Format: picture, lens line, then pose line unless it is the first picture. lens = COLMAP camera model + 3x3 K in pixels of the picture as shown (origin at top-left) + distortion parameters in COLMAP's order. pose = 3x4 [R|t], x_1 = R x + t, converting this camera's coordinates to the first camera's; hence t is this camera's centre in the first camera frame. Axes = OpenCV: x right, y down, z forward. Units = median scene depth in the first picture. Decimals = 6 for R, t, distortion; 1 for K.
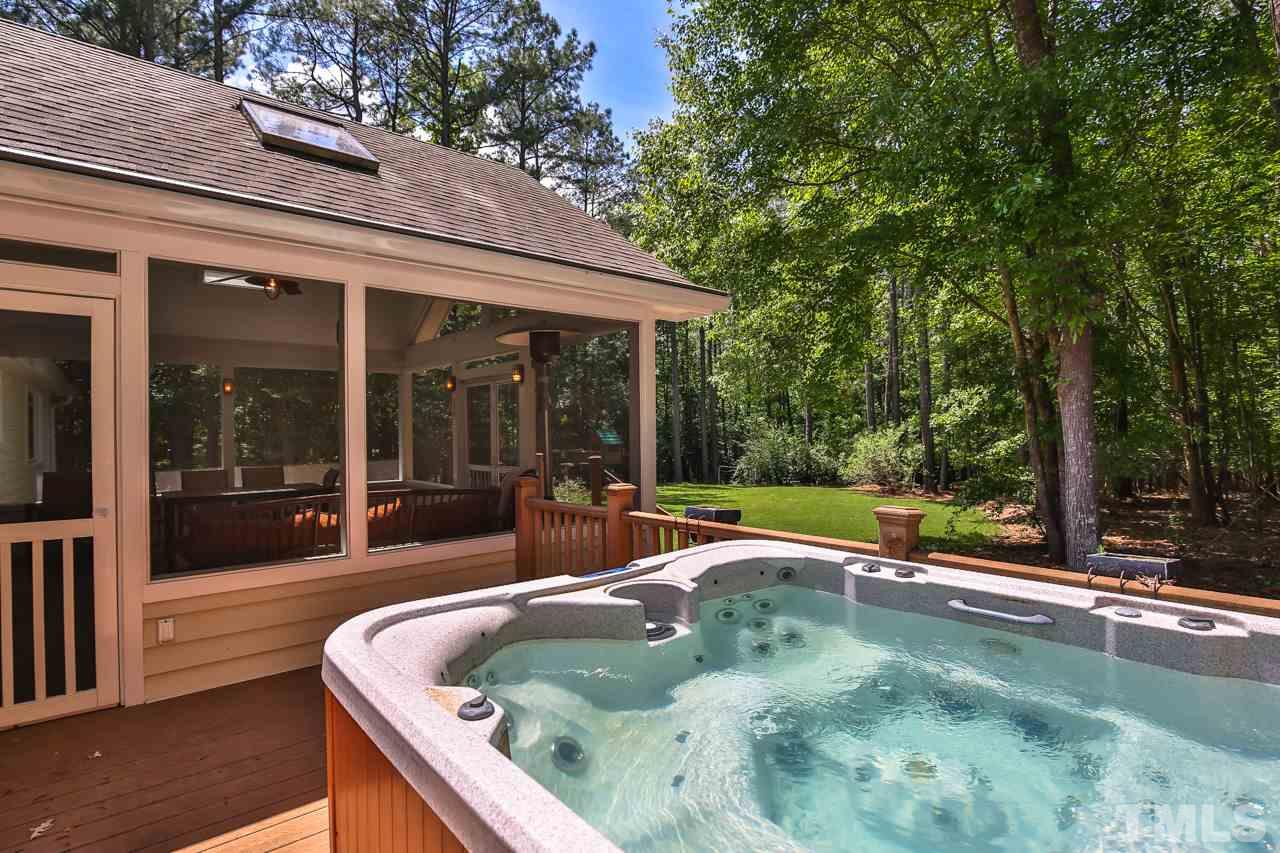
lens RADIAL K [[616.5, 0, 639.2], [0, 616.5, 427.2], [0, 0, 1]] dist [-0.033802, -0.000089]
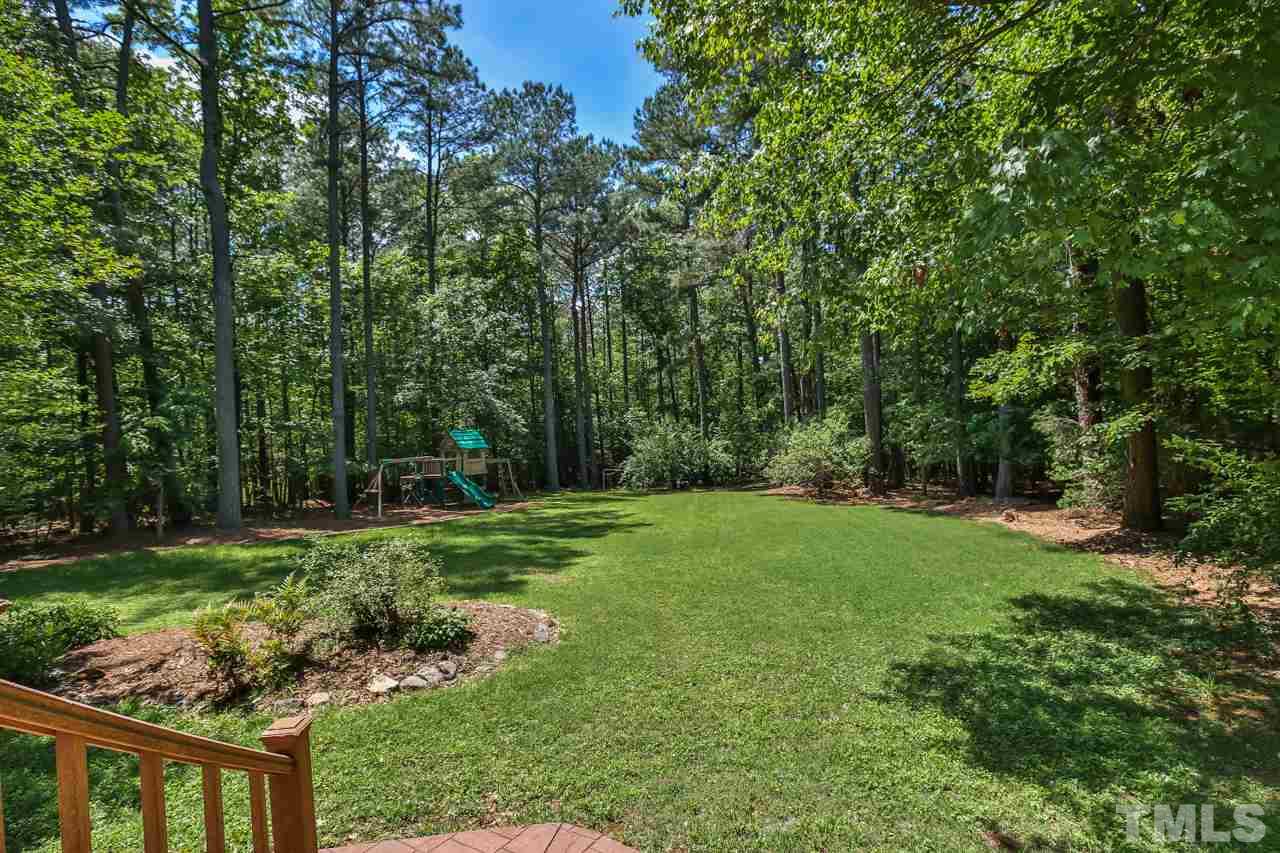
lens RADIAL K [[616.5, 0, 640.5], [0, 616.5, 427.0], [0, 0, 1]] dist [-0.033802, -0.000089]
pose [[0.974795, -0.023529, 0.221856, -0.005218], [0.023448, 0.999721, 0.002998, 0.004489], [-0.221865, 0.002279, 0.975075, 0.179892]]
